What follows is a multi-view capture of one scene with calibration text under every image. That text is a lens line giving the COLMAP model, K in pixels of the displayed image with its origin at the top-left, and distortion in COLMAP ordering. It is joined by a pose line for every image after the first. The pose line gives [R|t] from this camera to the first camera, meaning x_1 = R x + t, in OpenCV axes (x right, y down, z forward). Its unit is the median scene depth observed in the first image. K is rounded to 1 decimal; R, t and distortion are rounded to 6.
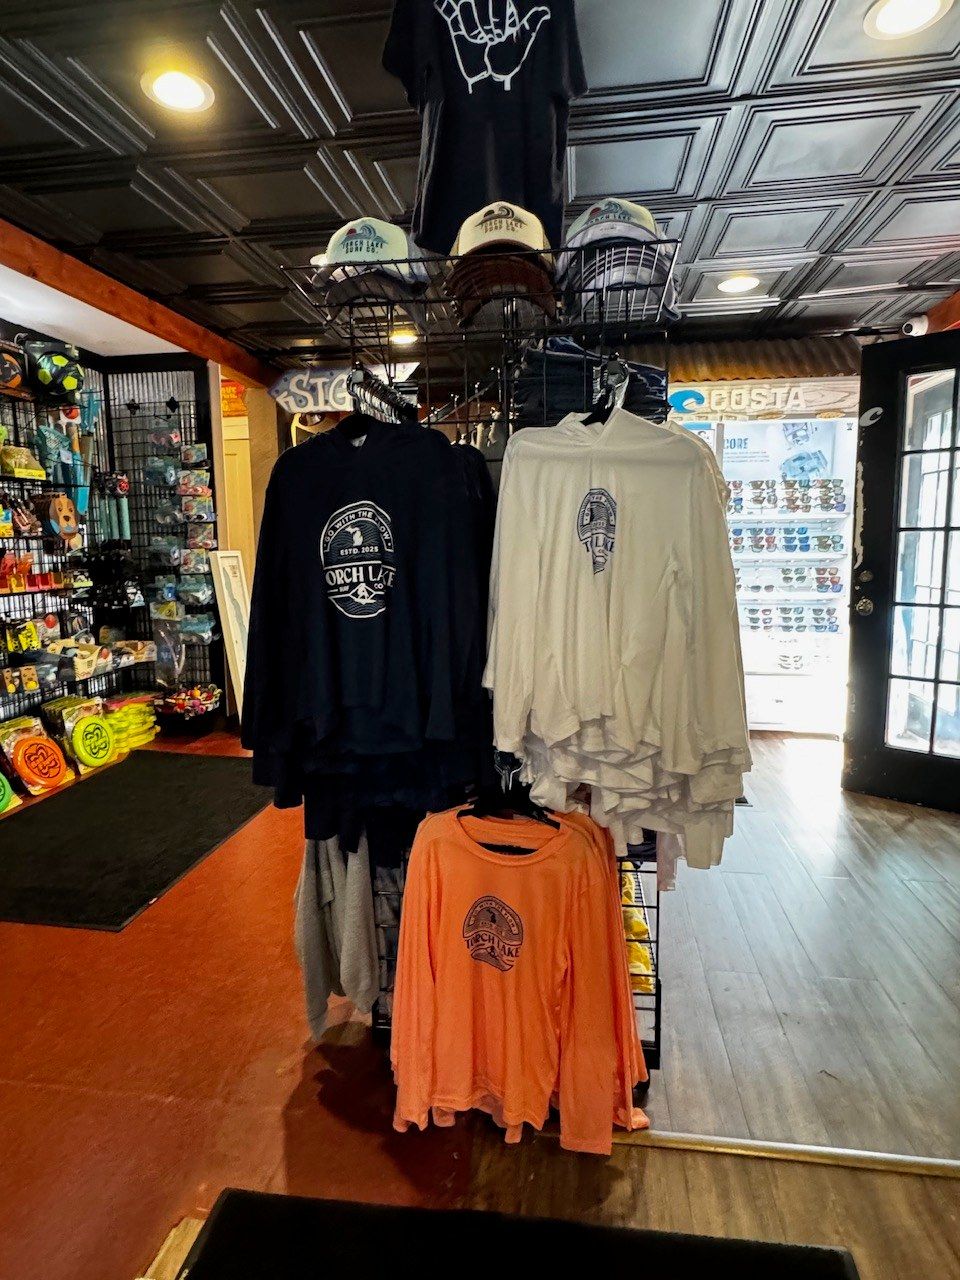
lens RADIAL K [[725.4, 0, 475.3], [0, 725.4, 644.8], [0, 0, 1]] dist [-0.006029, 0.005119]
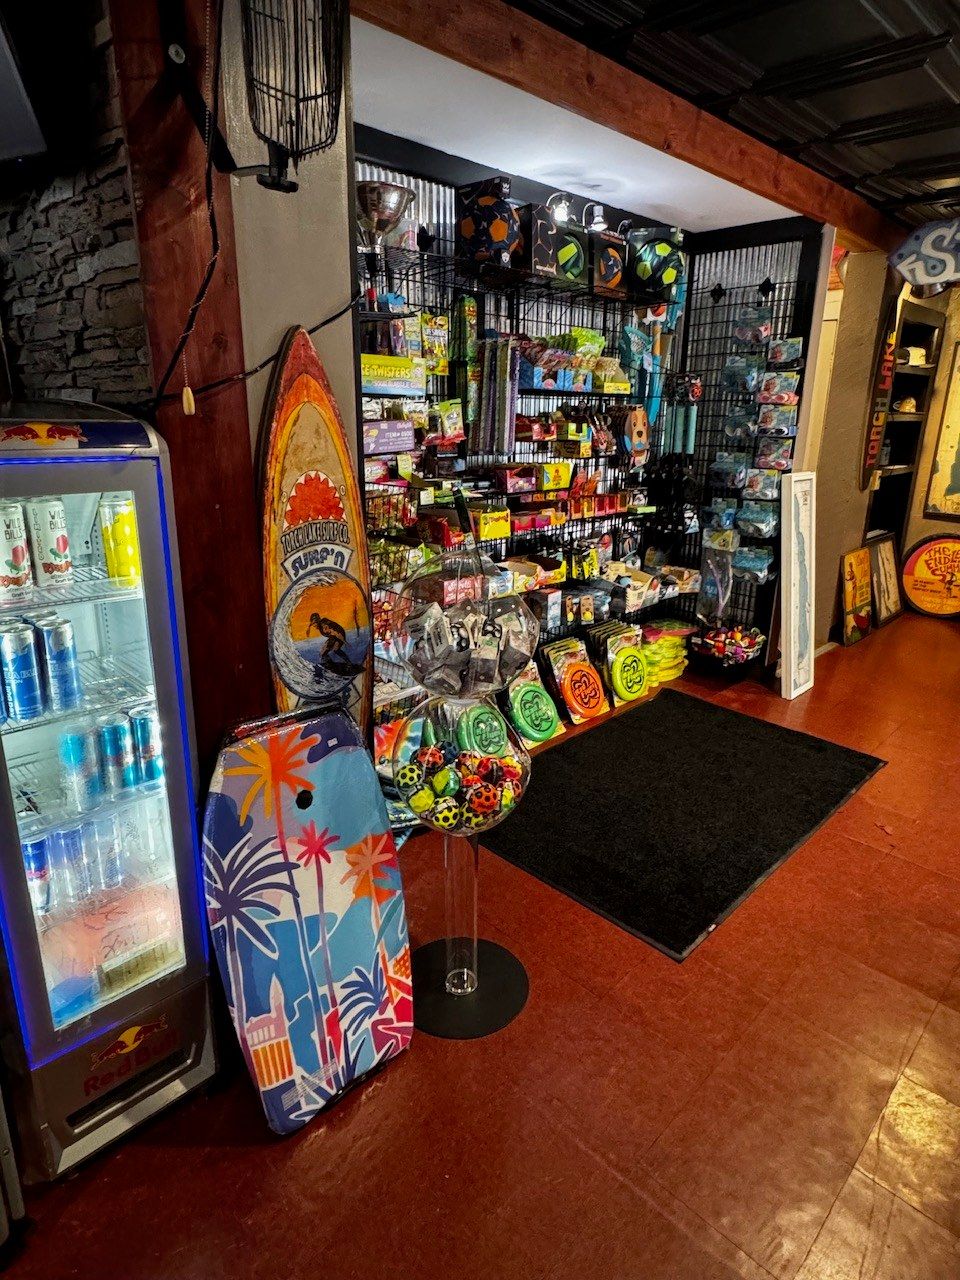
lens RADIAL K [[725.4, 0, 472.8], [0, 725.4, 635.9], [0, 0, 1]] dist [-0.006029, 0.005119]
pose [[0.808924, 0.198941, -0.553231, -0.168017], [-0.103079, 0.974424, 0.199681, -0.082337], [0.578806, -0.104501, 0.808742, 0.106575]]
